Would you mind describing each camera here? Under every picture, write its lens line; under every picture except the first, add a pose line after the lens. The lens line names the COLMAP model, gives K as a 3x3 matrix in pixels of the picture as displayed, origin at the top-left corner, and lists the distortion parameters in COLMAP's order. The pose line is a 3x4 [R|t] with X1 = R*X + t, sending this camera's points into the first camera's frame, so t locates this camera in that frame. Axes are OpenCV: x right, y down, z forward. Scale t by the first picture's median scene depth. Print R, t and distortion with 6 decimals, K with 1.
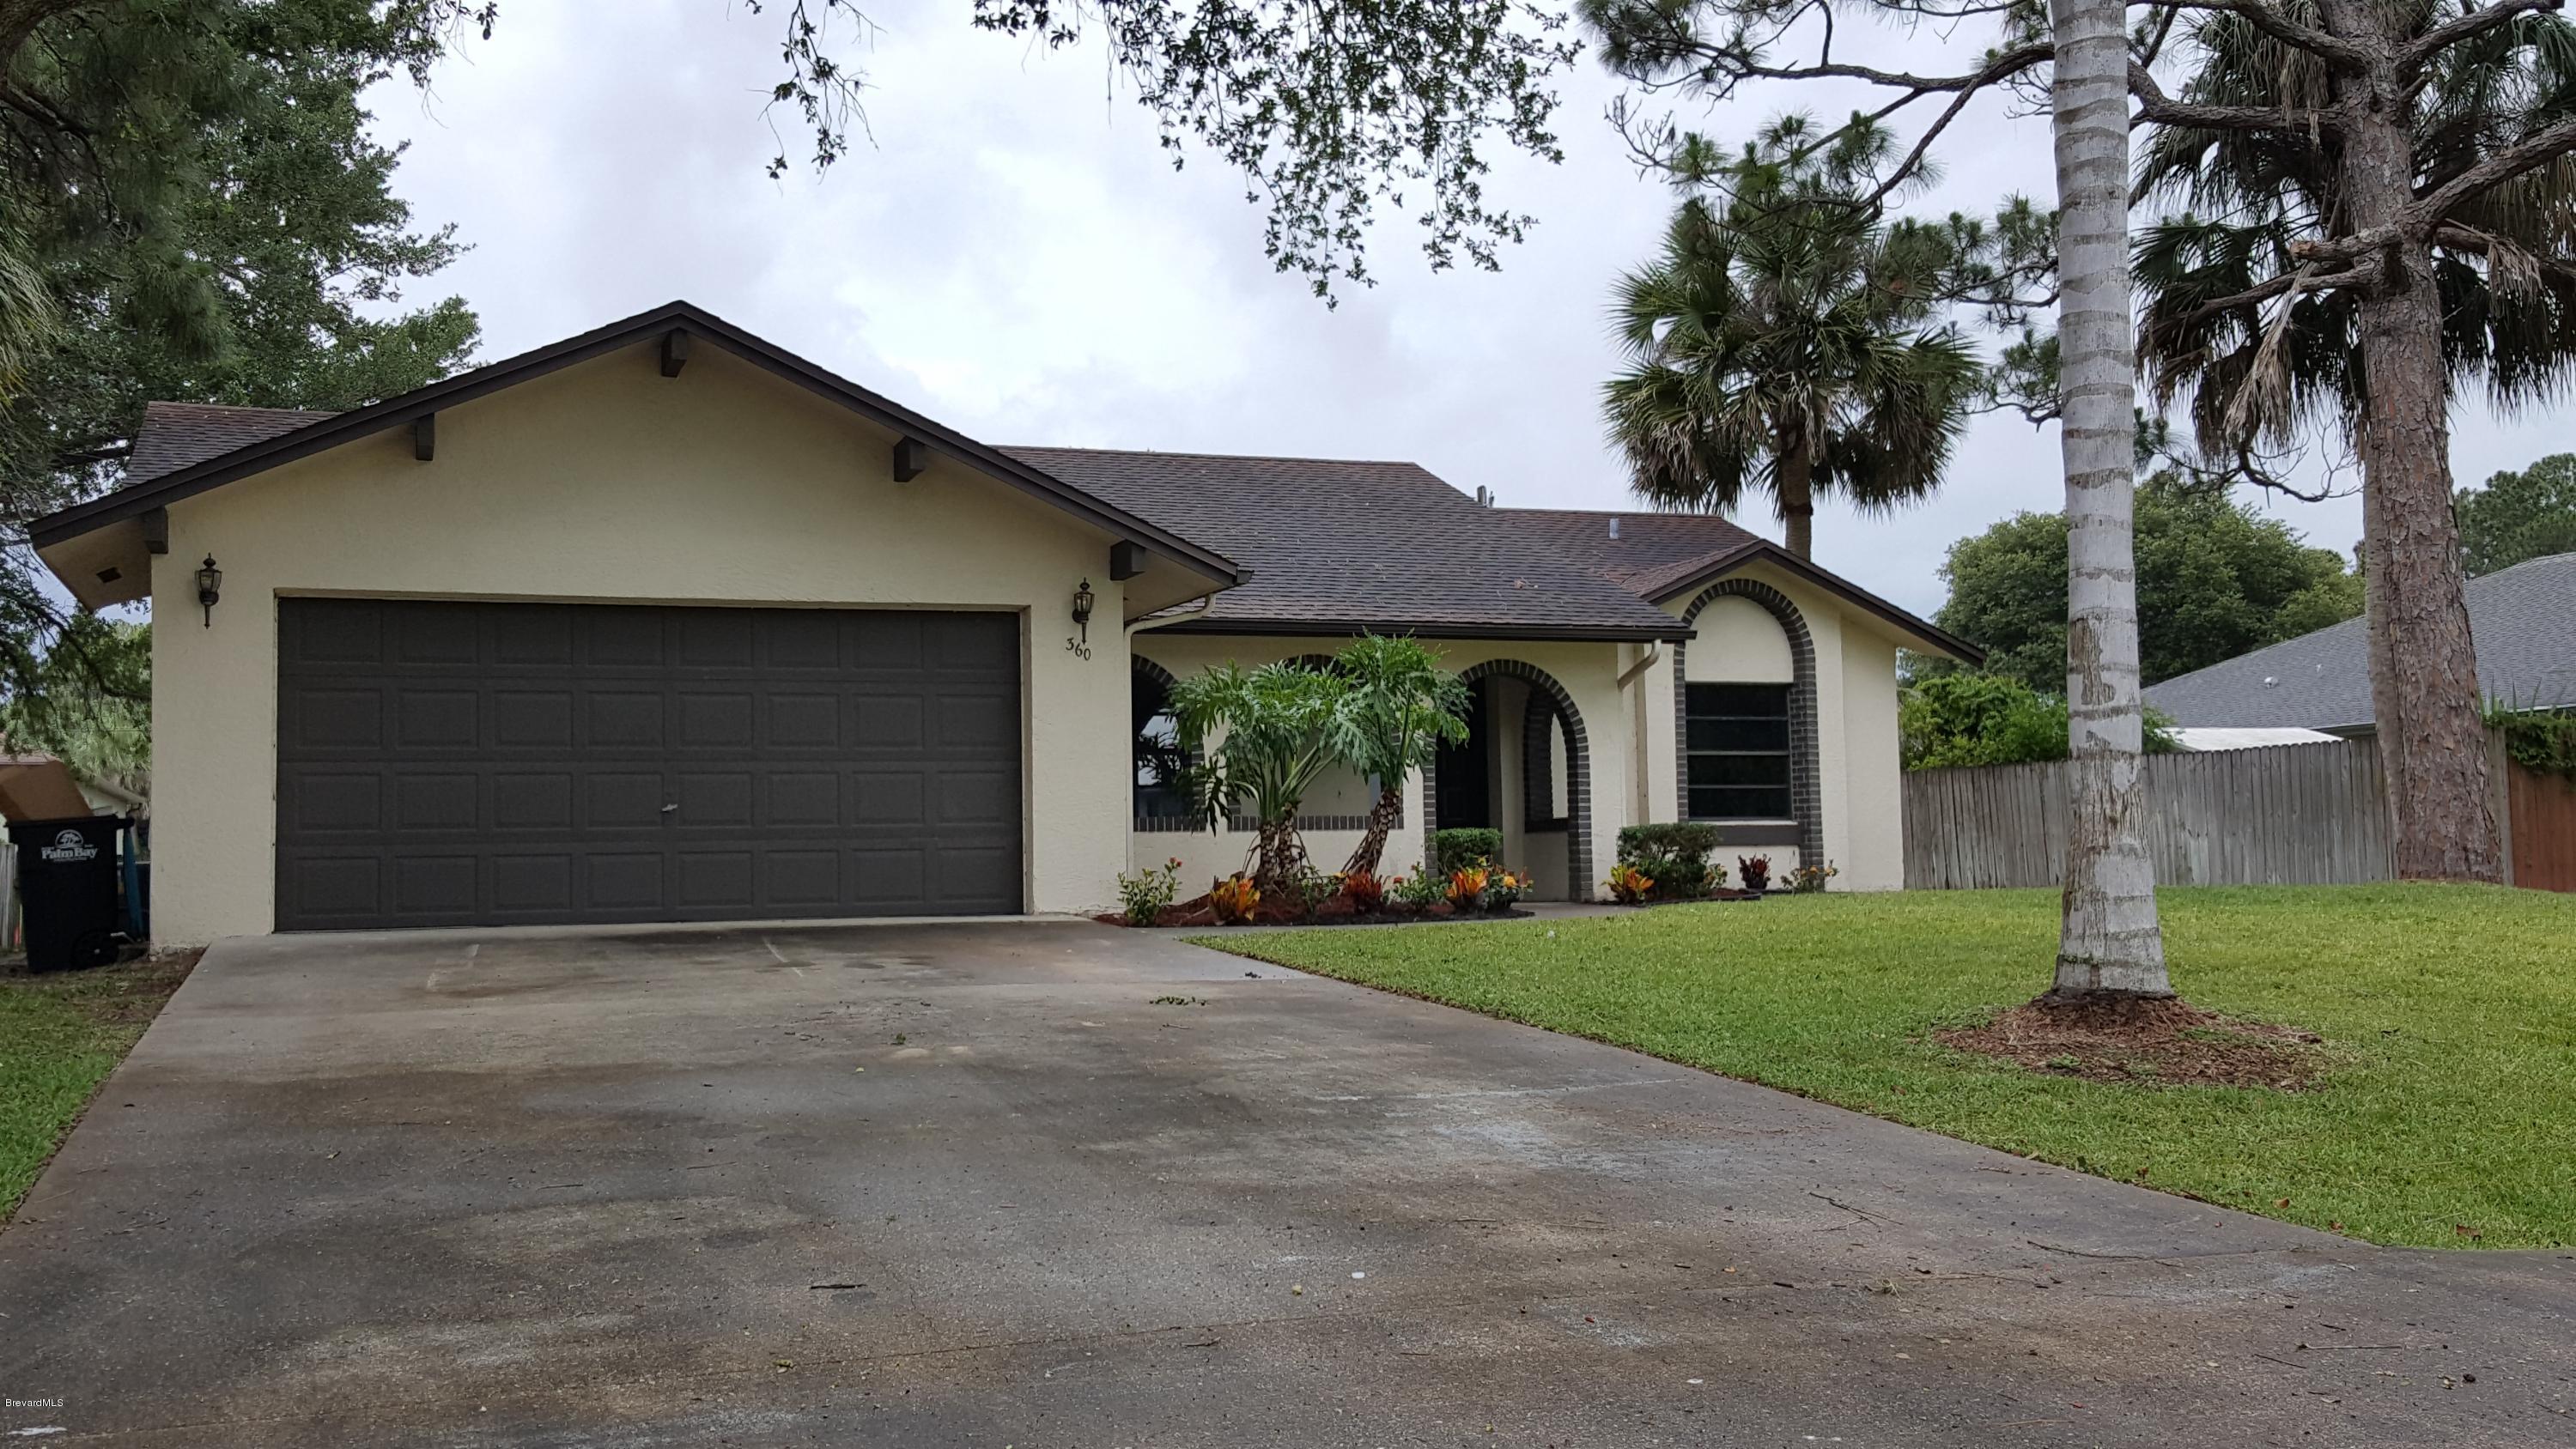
lens RADIAL K [[1965.1, 0, 1326.5], [0, 1965.1, 716.2], [0, 0, 1]] dist [0.129479, -0.207871]
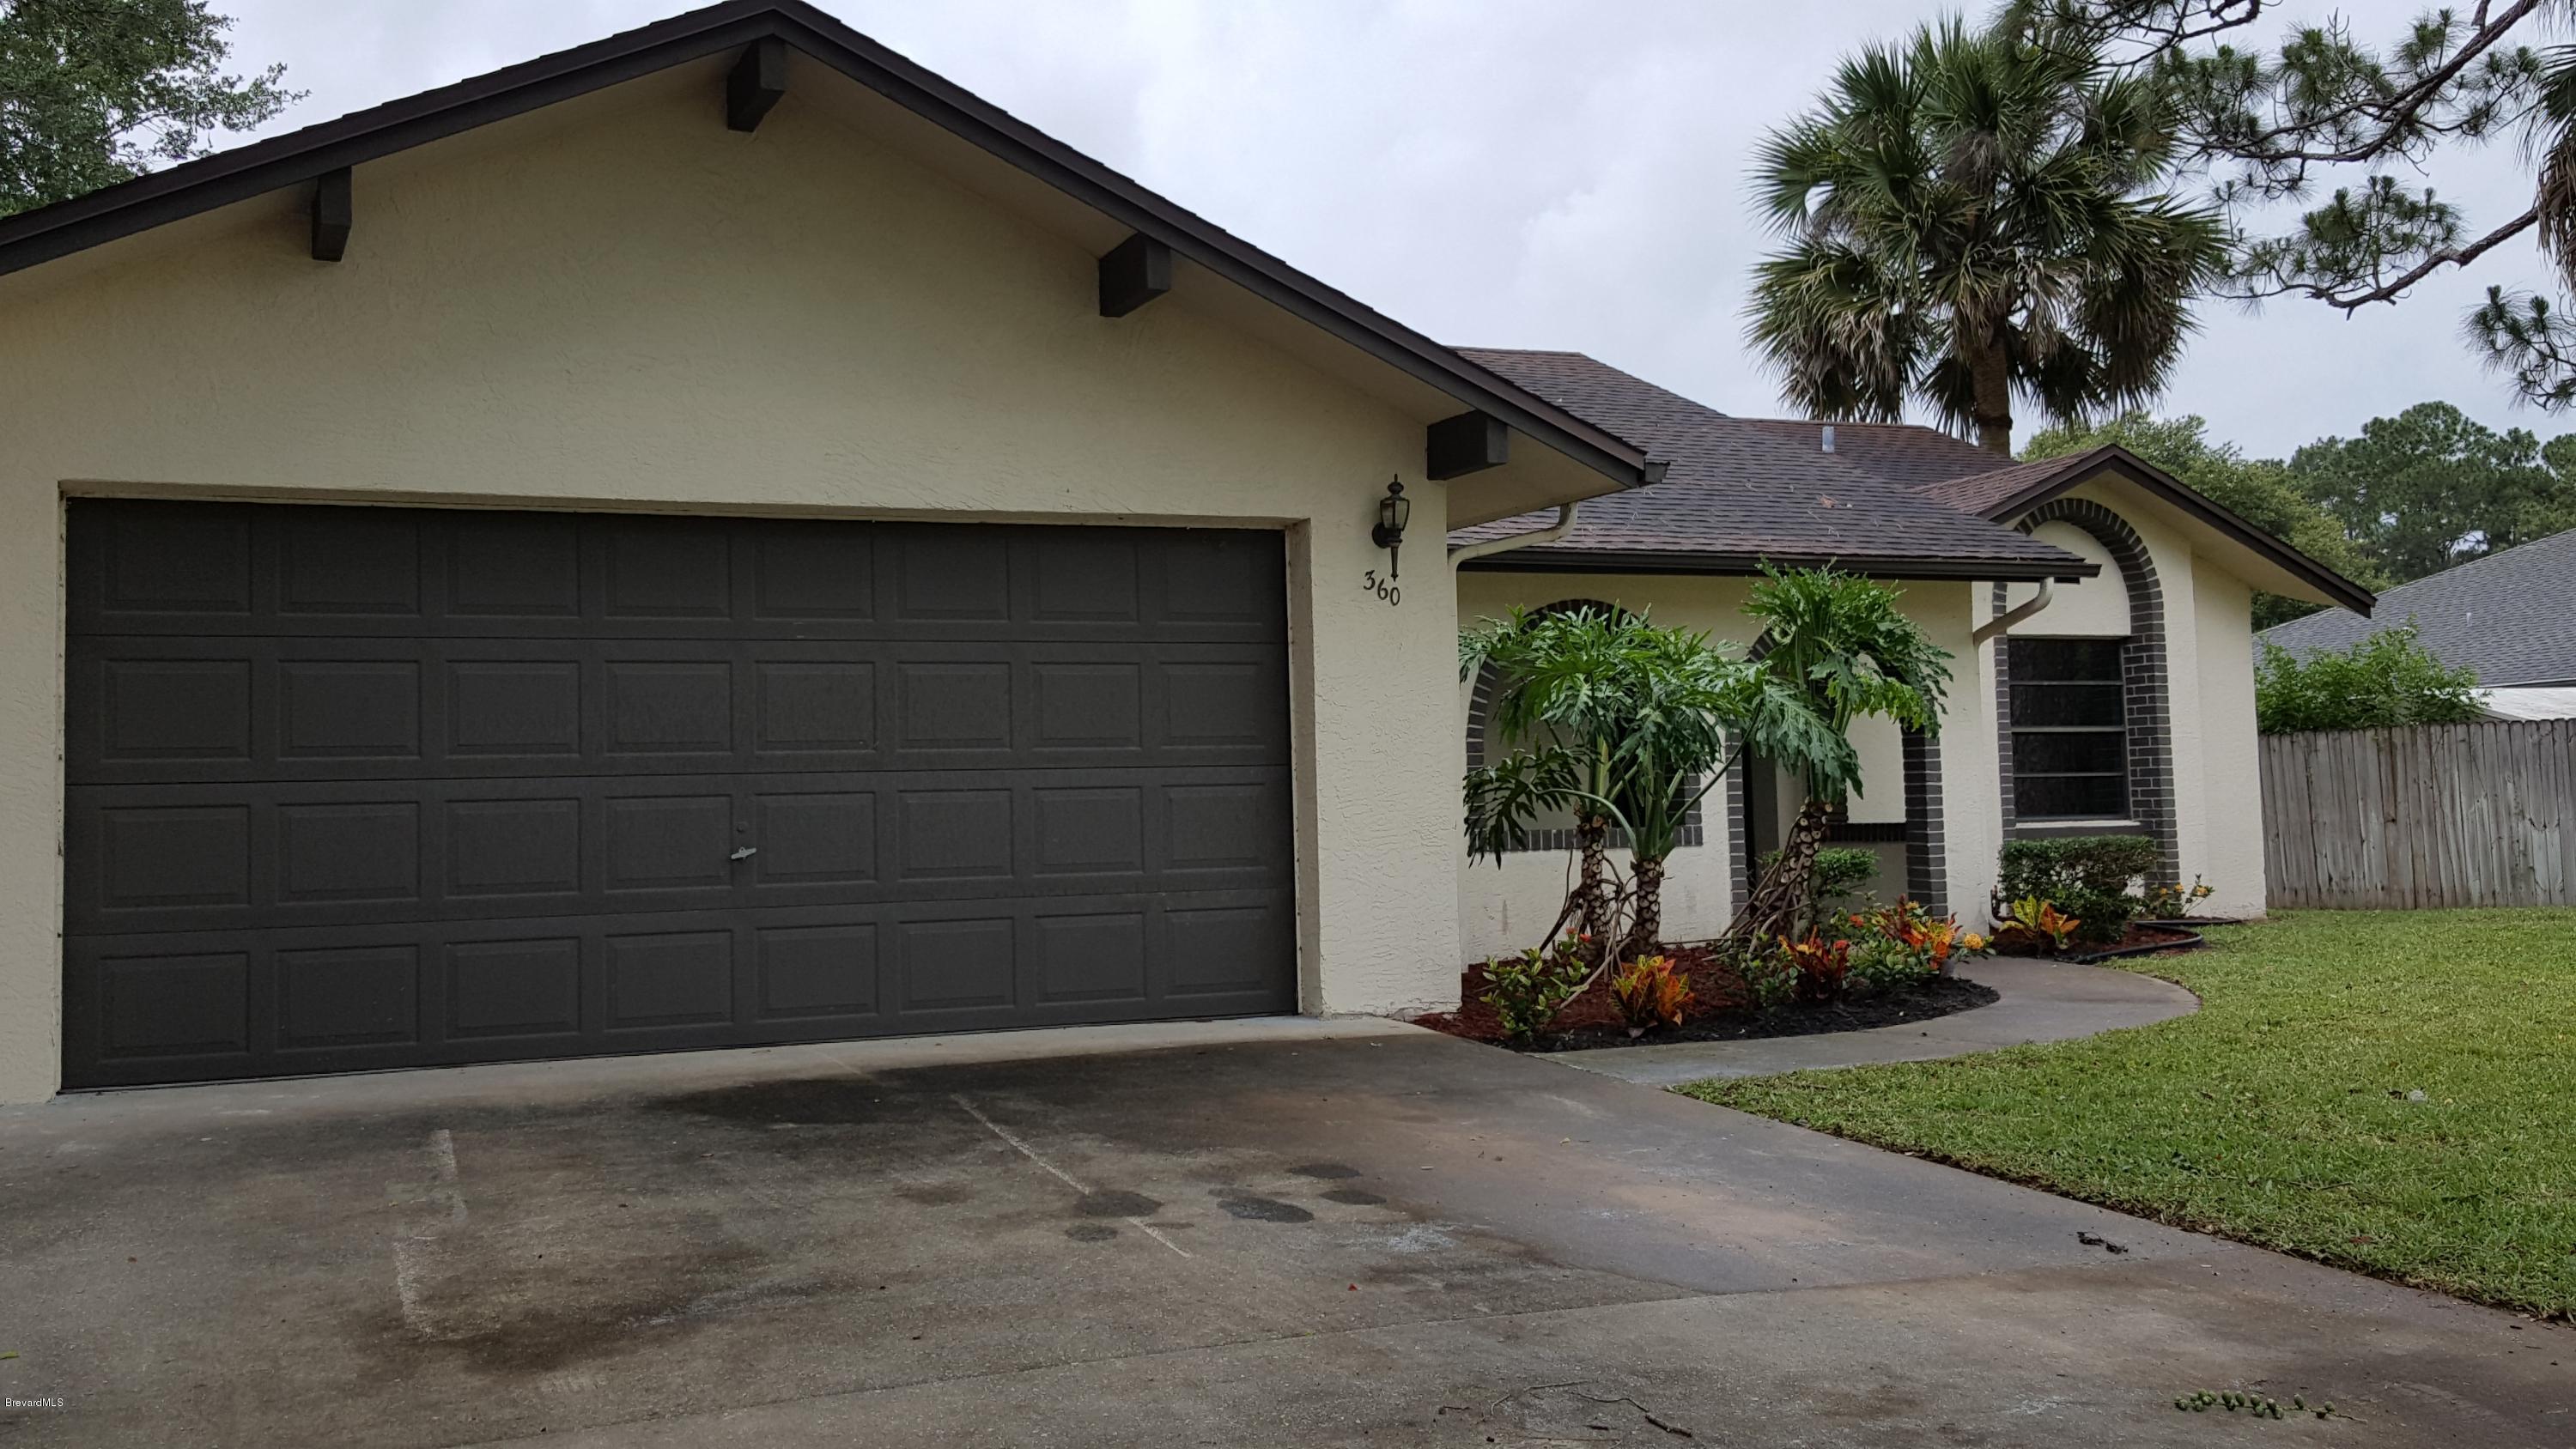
lens RADIAL K [[2098.1, 0, 1343.4], [0, 2098.1, 679.2], [0, 0, 1]] dist [0.143754, -0.213289]
pose [[0.998332, -0.003720, 0.057608, -0.126559], [0.003499, 0.999986, 0.003932, -0.005675], [-0.057622, -0.003724, 0.998332, 0.238716]]
